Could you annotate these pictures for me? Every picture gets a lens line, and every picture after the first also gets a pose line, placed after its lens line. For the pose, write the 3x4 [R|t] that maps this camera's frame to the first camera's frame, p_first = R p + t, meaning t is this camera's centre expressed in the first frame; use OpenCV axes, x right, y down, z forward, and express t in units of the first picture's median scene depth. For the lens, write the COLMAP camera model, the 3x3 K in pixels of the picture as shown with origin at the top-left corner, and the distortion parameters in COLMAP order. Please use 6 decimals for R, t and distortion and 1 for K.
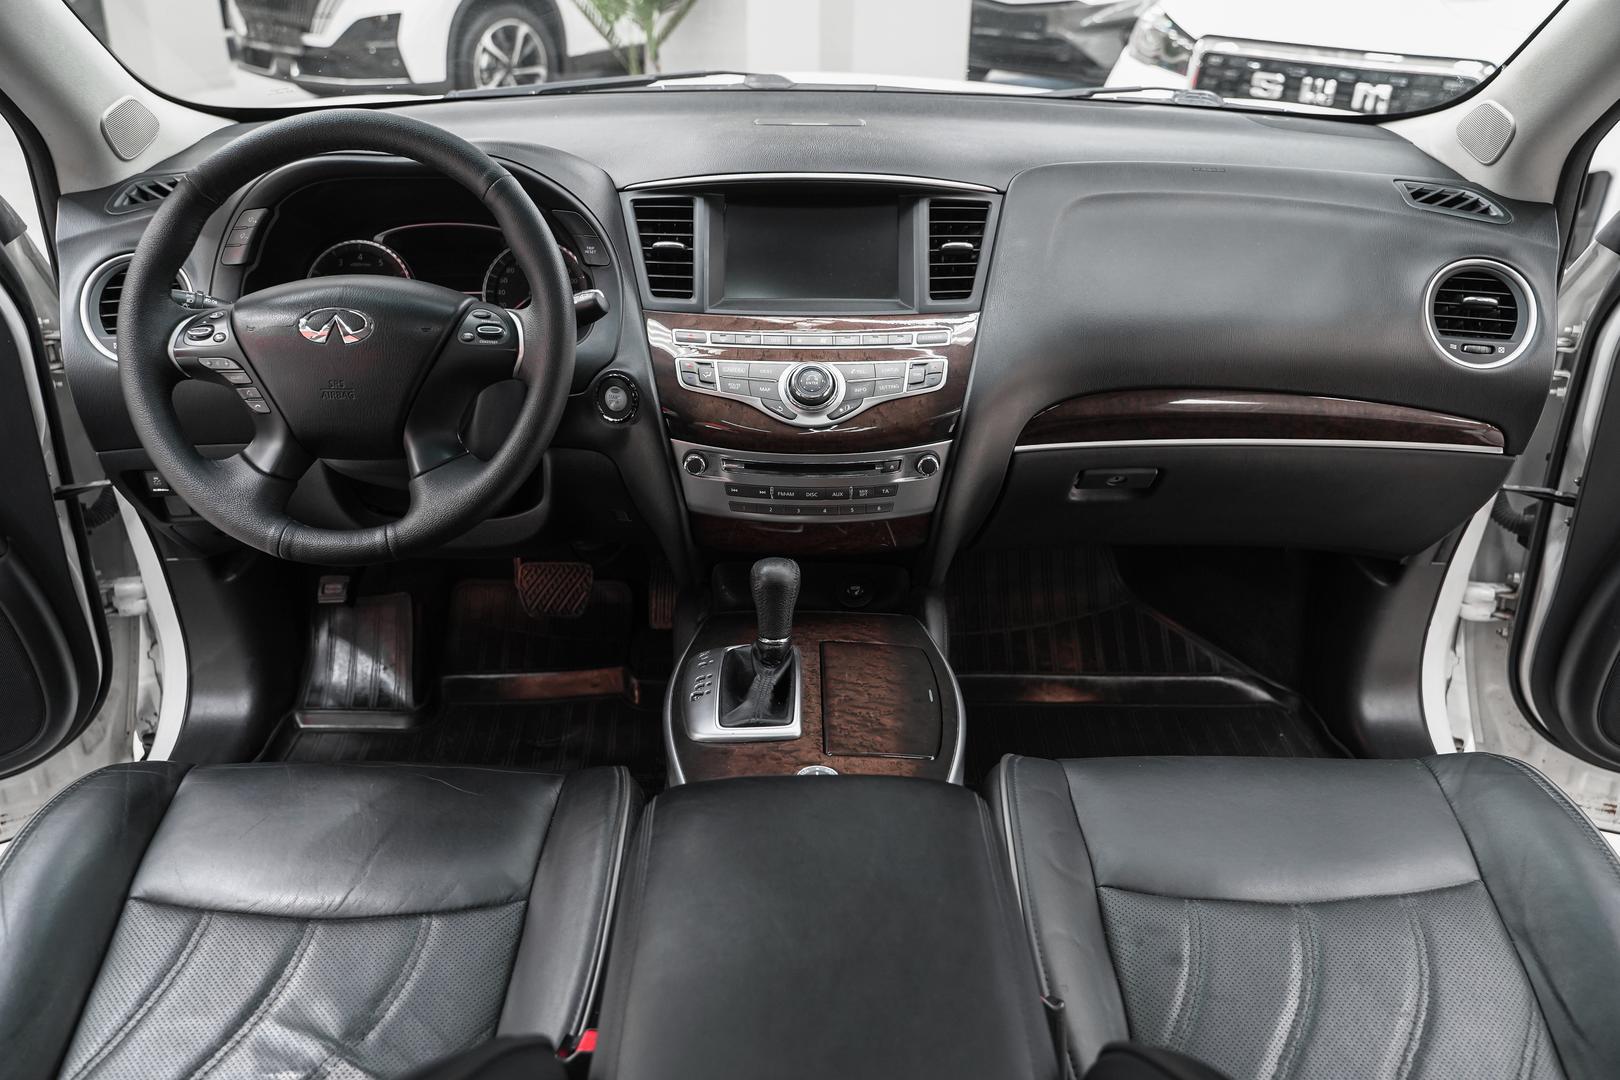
lens RADIAL K [[1283.4, 0, 810.0], [0, 1283.4, 540.0], [0, 0, 1]] dist [-0.008157, 0.001447]
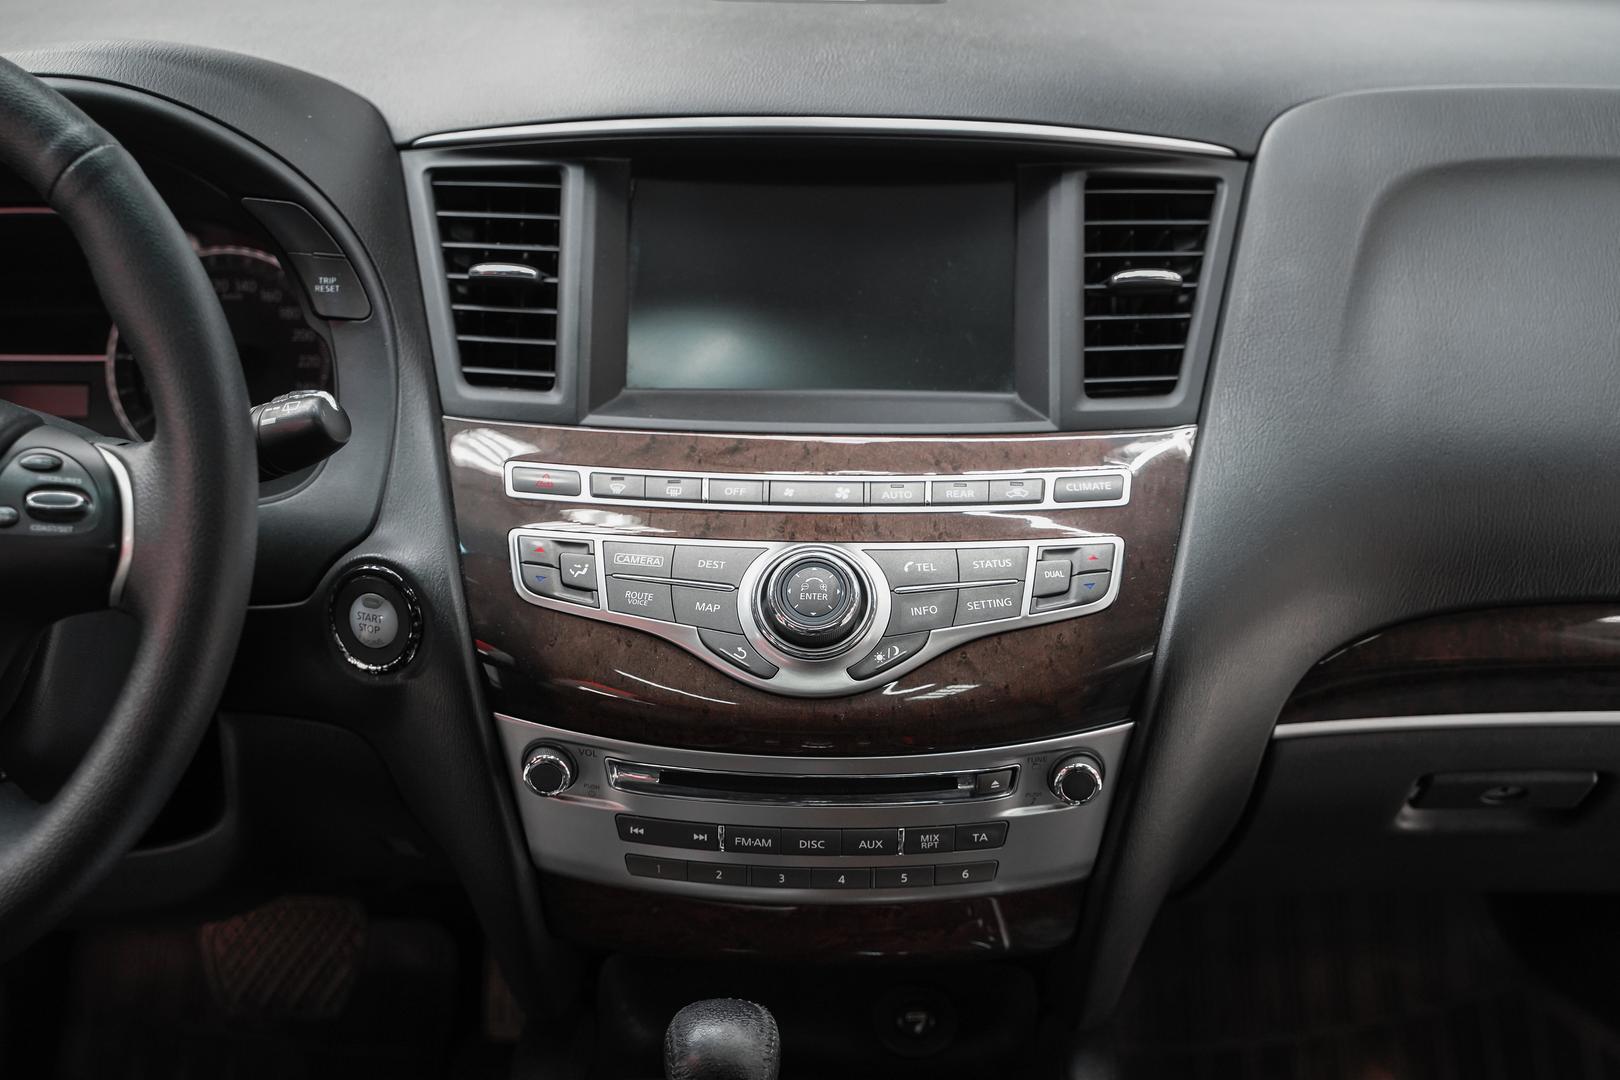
lens RADIAL K [[2387.5, 0, 810.0], [0, 2387.5, 540.0], [0, 0, 1]] dist [-0.002524, 0.006551]
pose [[0.999611, 0.010071, -0.026013, 0.020544], [-0.011612, 0.998143, -0.059797, -0.088774], [0.025363, 0.060075, 0.997872, 0.175160]]
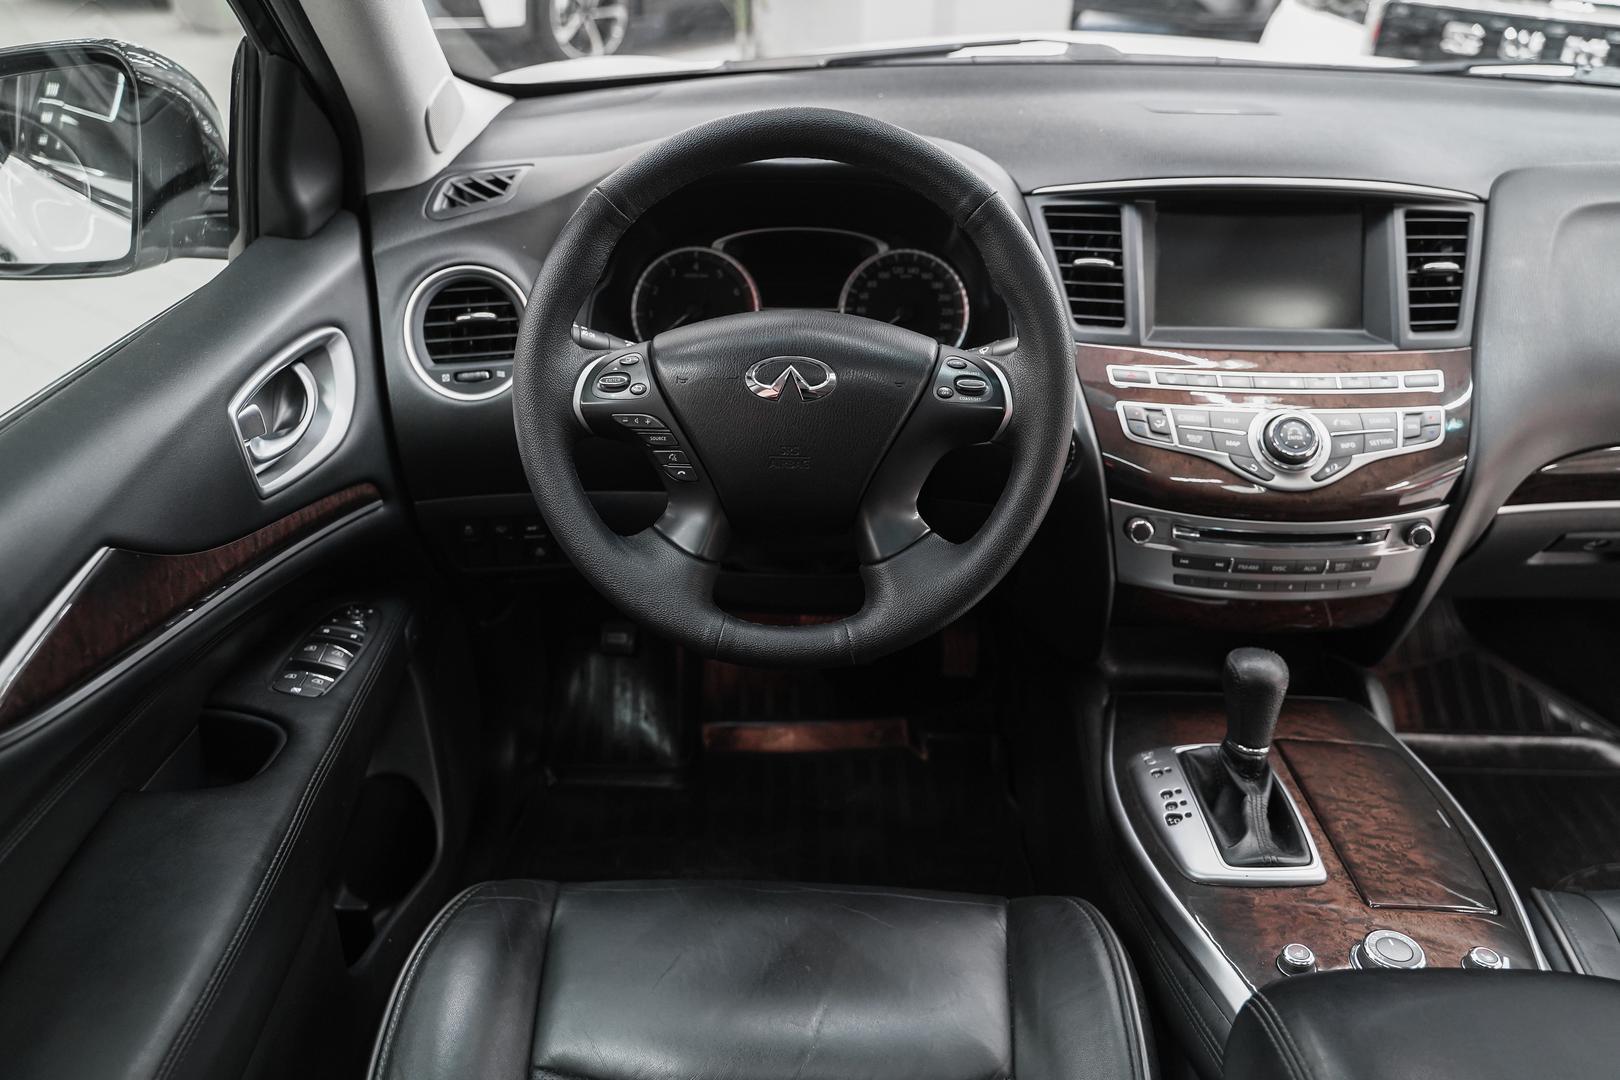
lens RADIAL K [[1316.6, 0, 810.0], [0, 1316.6, 540.0], [0, 0, 1]] dist [-0.009089, 0.003565]
pose [[0.999594, 0.014362, -0.024601, -0.278162], [-0.013532, 0.999345, 0.033551, -0.077089], [0.025066, -0.033205, 0.999134, 0.134584]]
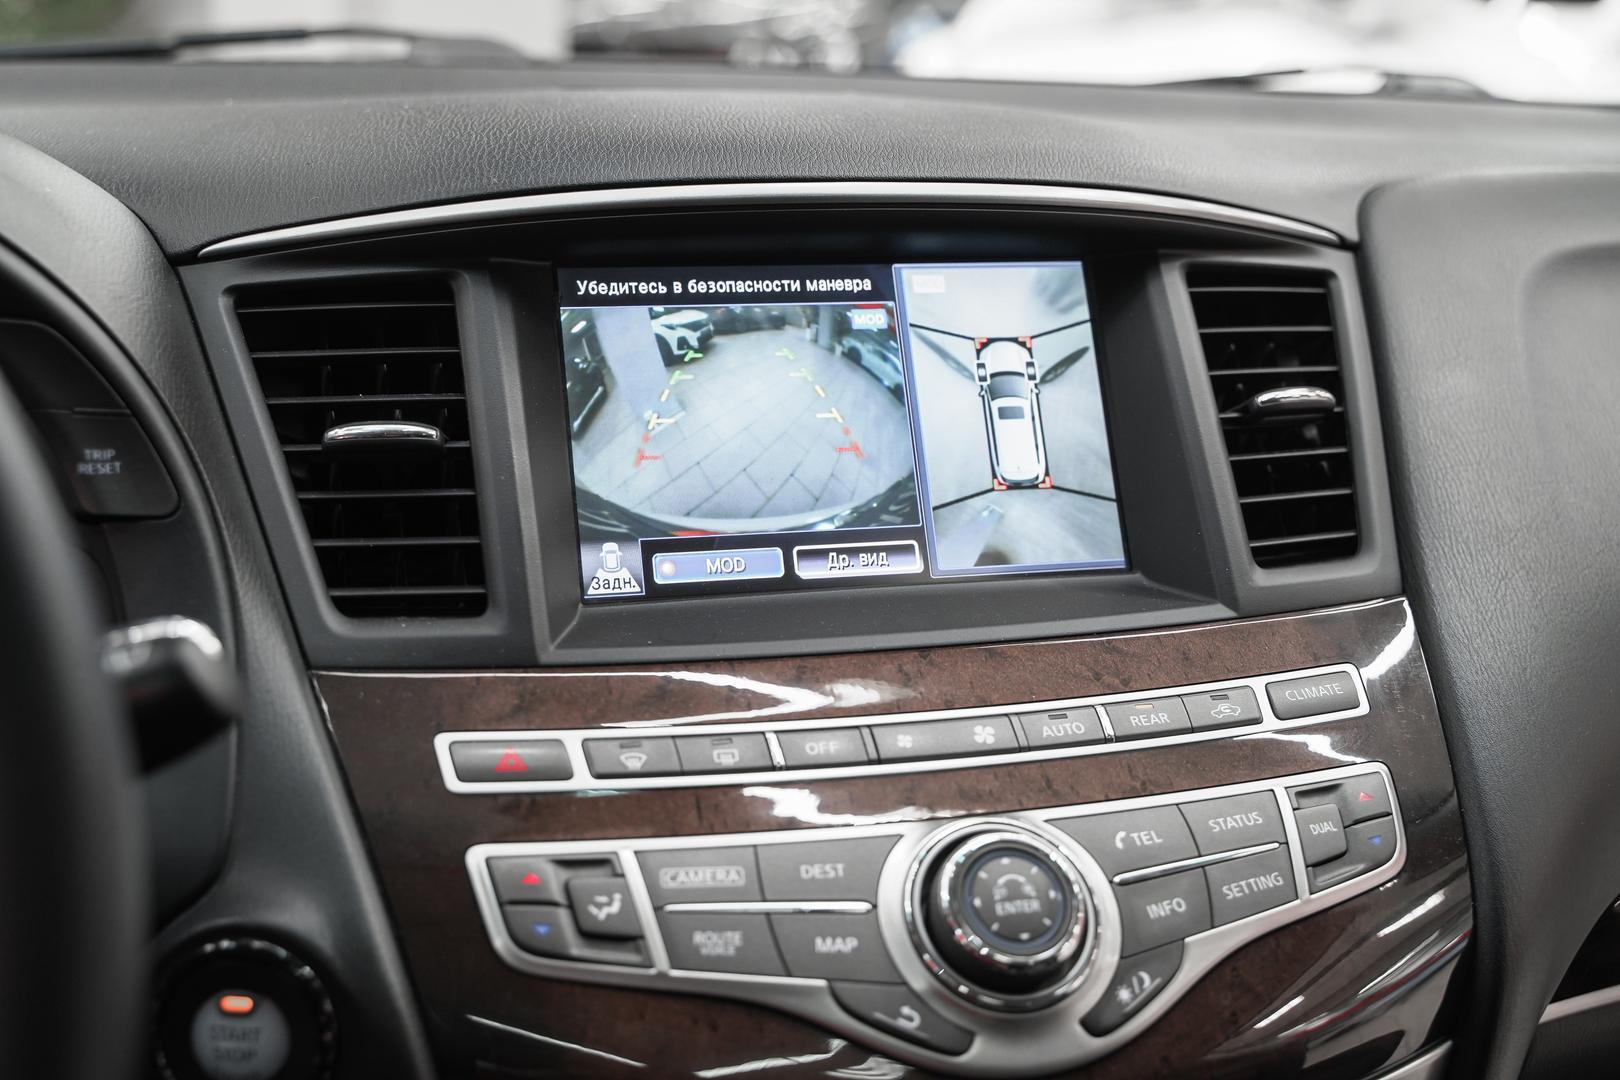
lens RADIAL K [[1916.7, 0, 810.0], [0, 1916.7, 540.0], [0, 0, 1]] dist [0.019683, 0.014269]
pose [[0.964013, -0.056285, 0.259830, -0.133795], [0.102373, 0.980558, -0.167410, -0.129170], [-0.245356, 0.187985, 0.951032, 0.591000]]
